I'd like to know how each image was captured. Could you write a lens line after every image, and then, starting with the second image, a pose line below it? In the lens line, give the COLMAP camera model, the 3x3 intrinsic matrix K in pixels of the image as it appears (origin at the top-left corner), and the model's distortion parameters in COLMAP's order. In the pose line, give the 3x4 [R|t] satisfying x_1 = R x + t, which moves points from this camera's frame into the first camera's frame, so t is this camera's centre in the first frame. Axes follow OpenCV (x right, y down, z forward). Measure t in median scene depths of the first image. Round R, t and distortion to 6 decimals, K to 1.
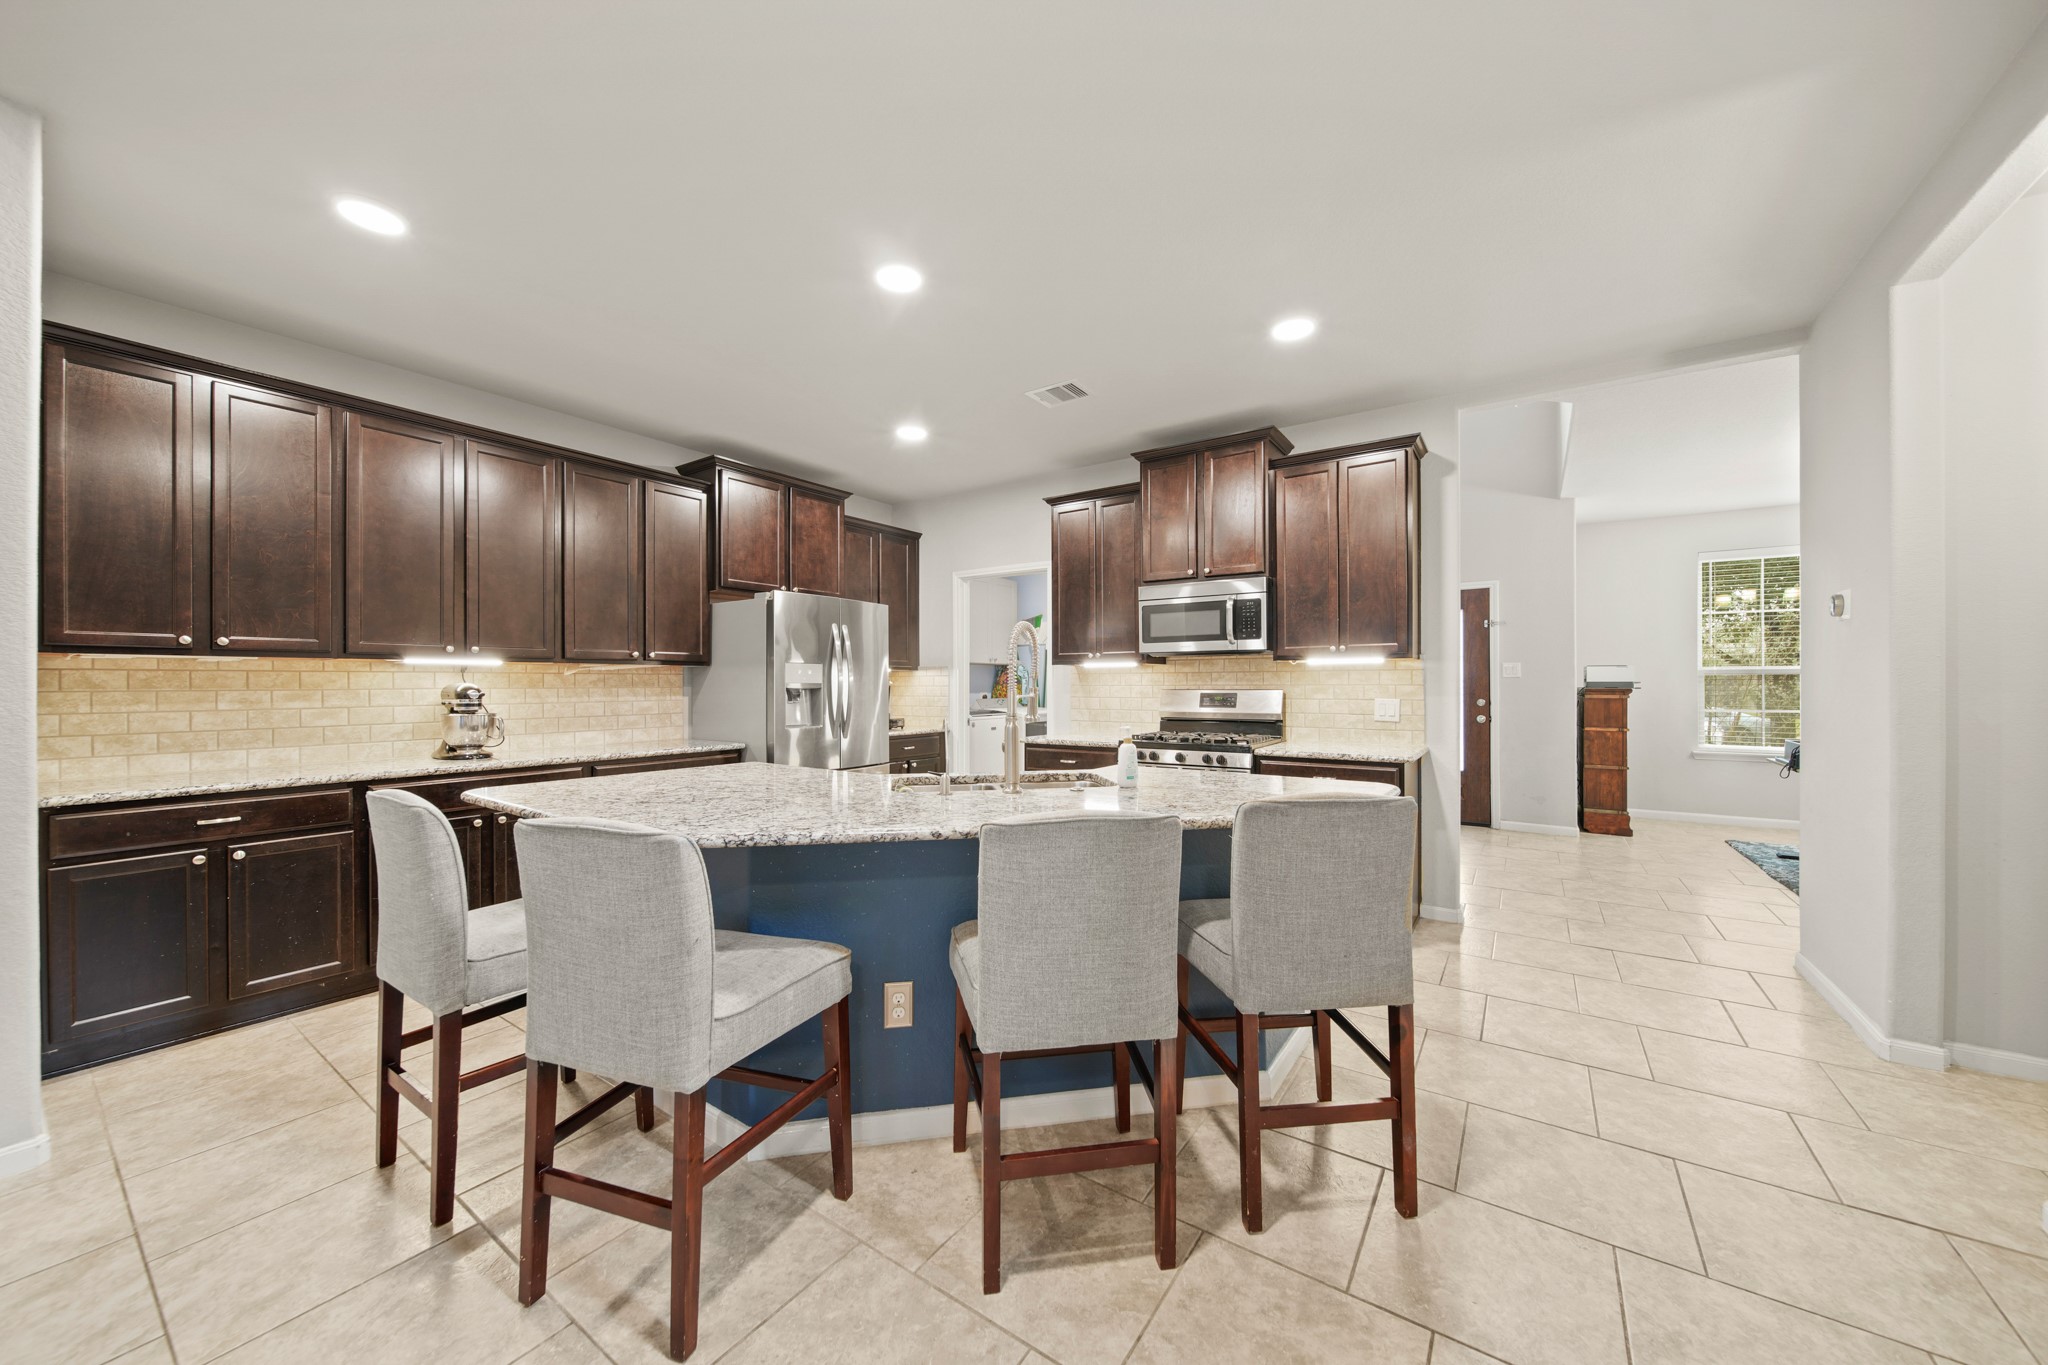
lens RADIAL K [[732.8, 0, 1034.8], [0, 732.8, 686.0], [0, 0, 1]] dist [-0.002514, -0.000976]
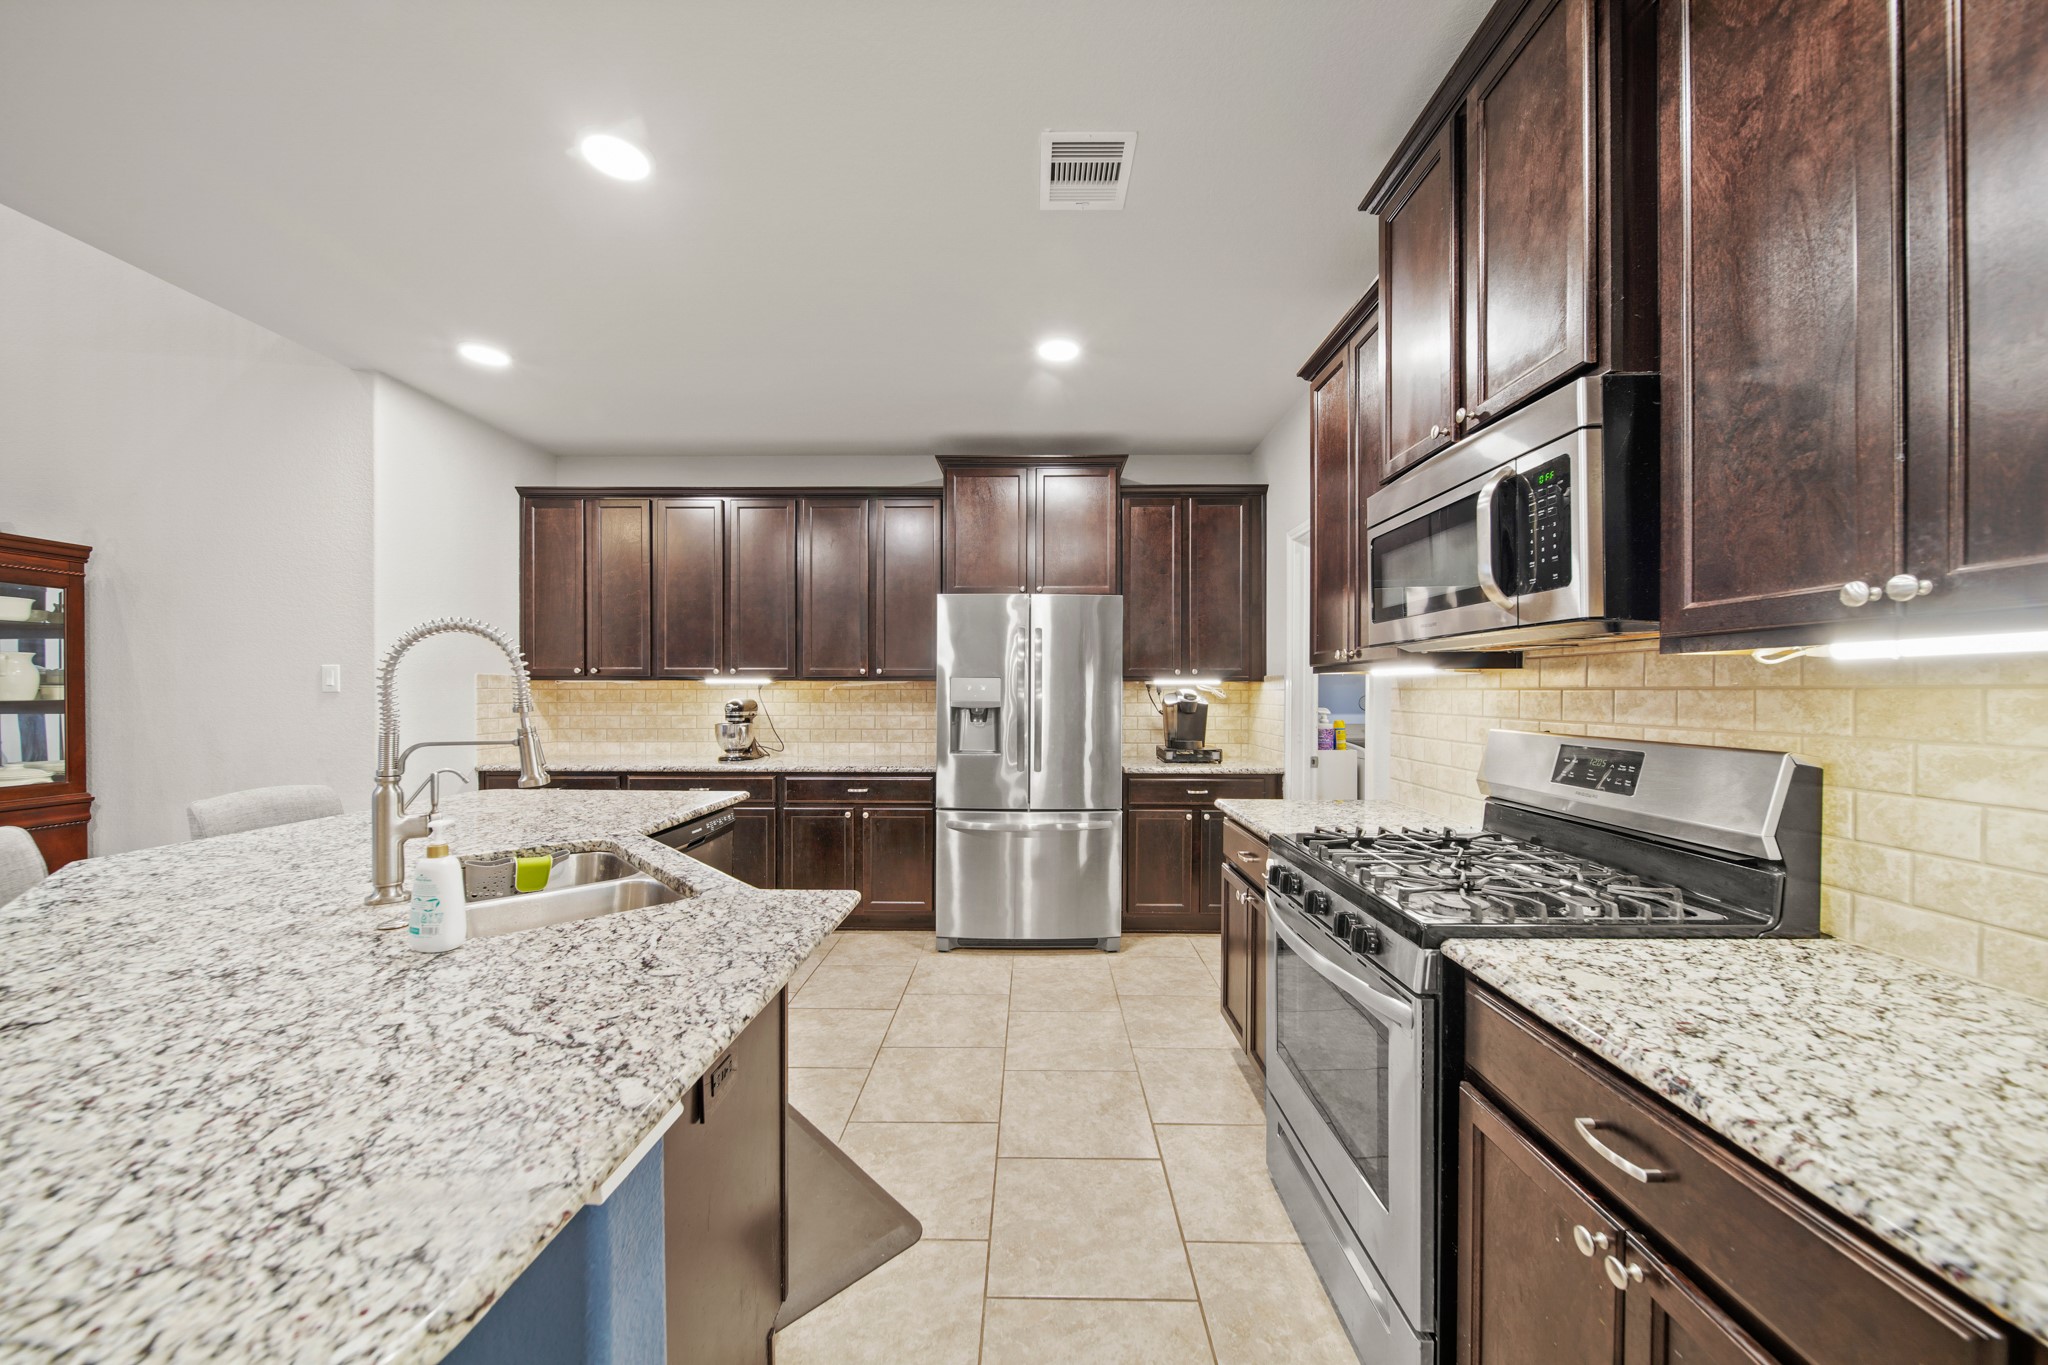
lens RADIAL K [[732.8, 0, 1015.2], [0, 732.8, 690.4], [0, 0, 1]] dist [-0.002514, -0.000976]
pose [[0.532991, 0.004301, -0.846110, 0.452449], [-0.005697, 0.999983, 0.001495, -0.019251], [0.846102, 0.004024, 0.533006, 0.650840]]
